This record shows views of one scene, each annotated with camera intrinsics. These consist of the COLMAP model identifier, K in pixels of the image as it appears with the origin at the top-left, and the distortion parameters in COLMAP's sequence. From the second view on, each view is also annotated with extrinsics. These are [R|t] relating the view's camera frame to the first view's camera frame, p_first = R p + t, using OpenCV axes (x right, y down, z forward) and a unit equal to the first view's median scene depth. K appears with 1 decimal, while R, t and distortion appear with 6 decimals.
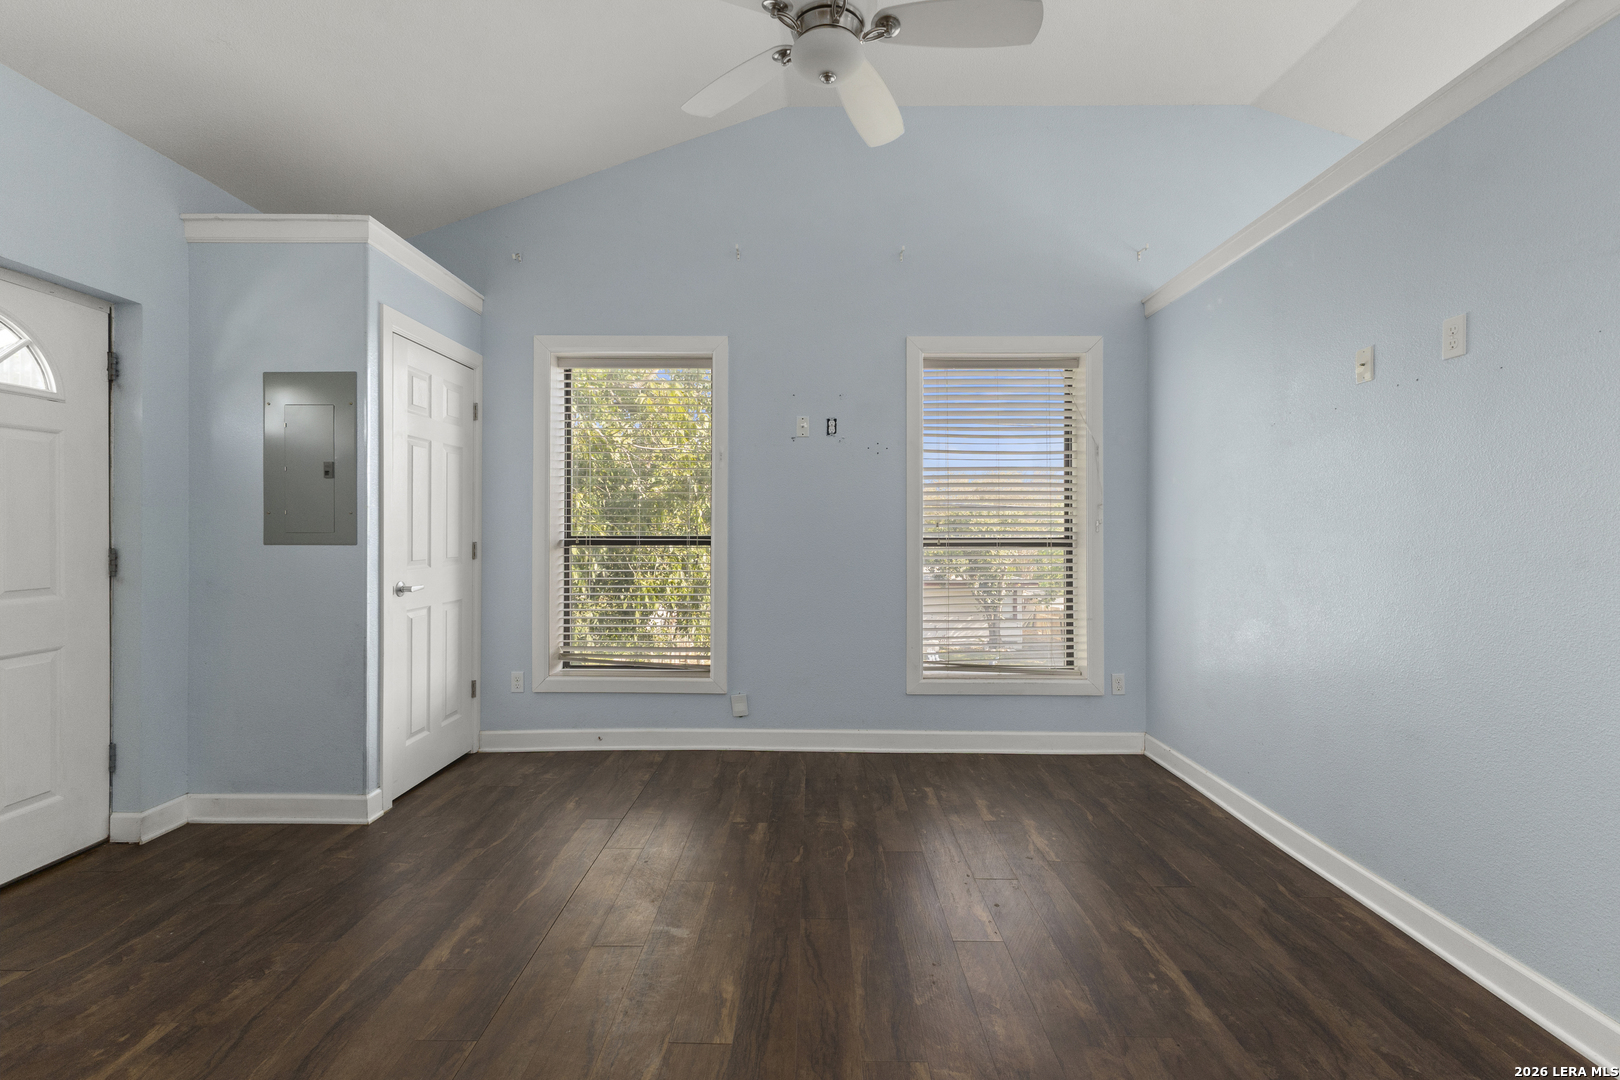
lens RADIAL K [[692.1, 0, 807.4], [0, 692.1, 529.8], [0, 0, 1]] dist [0.005320, 0.000116]
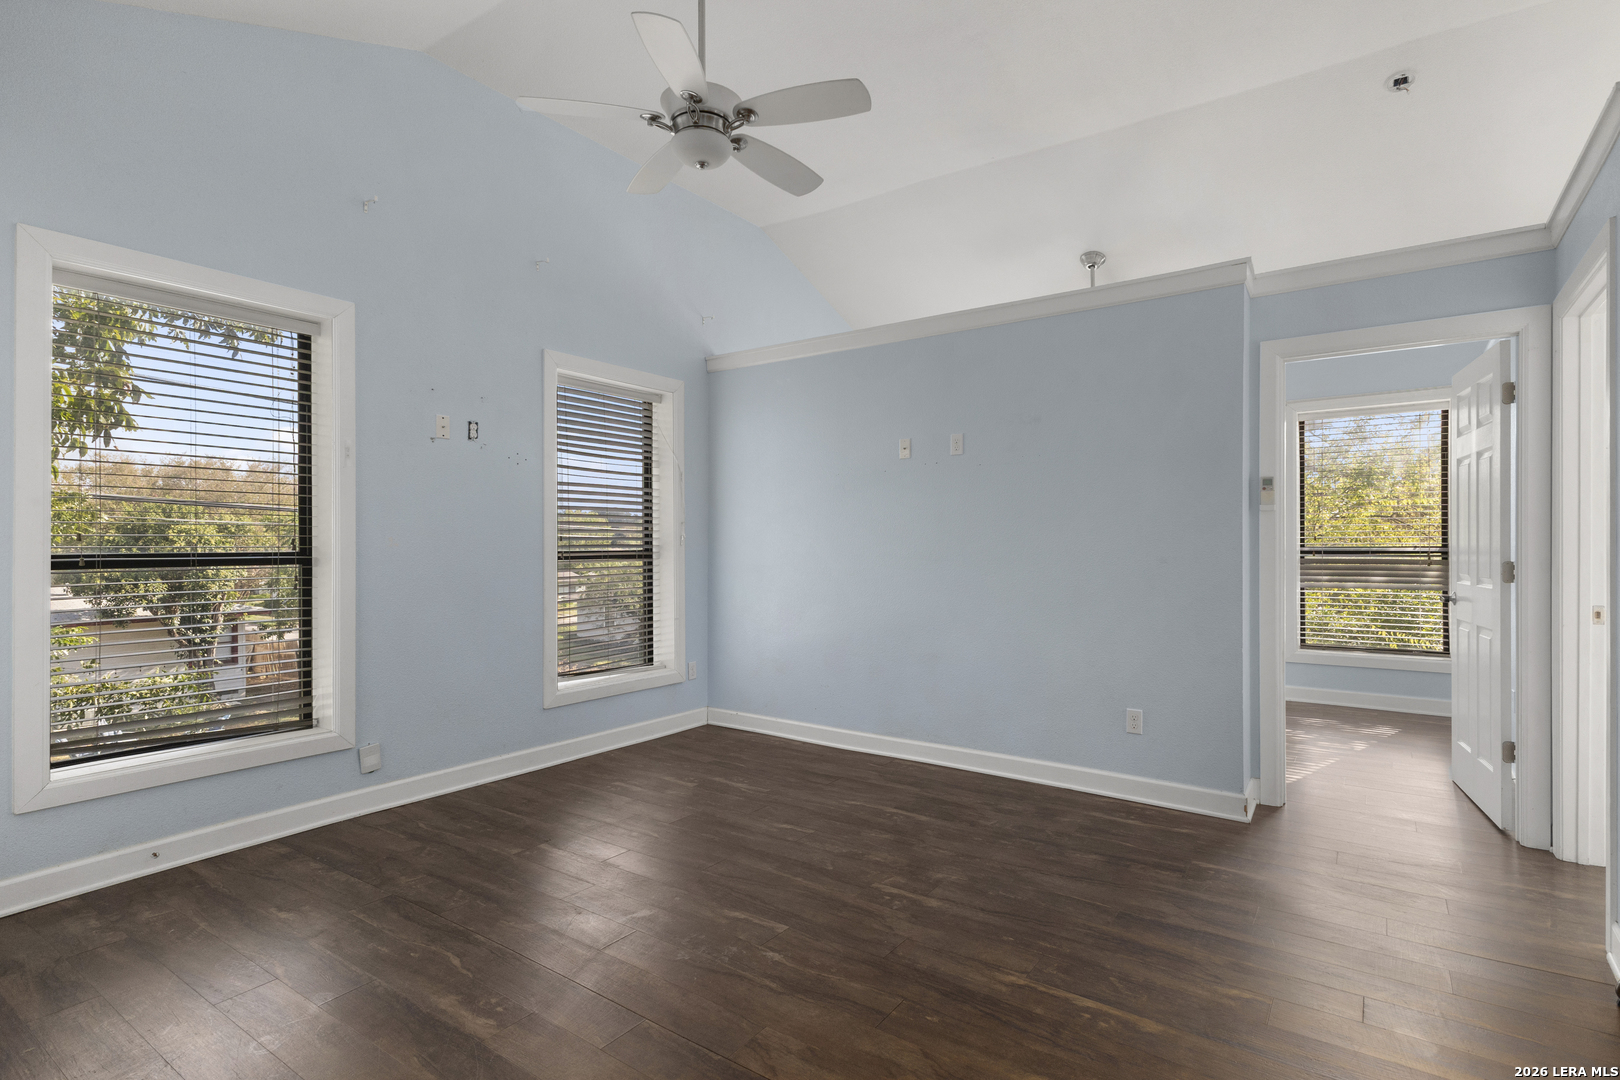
lens RADIAL K [[791.7, 0, 810.2], [0, 791.7, 545.0], [0, 0, 1]] dist [0.001116, 0.000218]
pose [[0.570857, -0.003443, 0.821042, -0.572394], [0.000076, 0.999991, 0.004140, -0.002859], [-0.821049, -0.002301, 0.570853, 0.039761]]
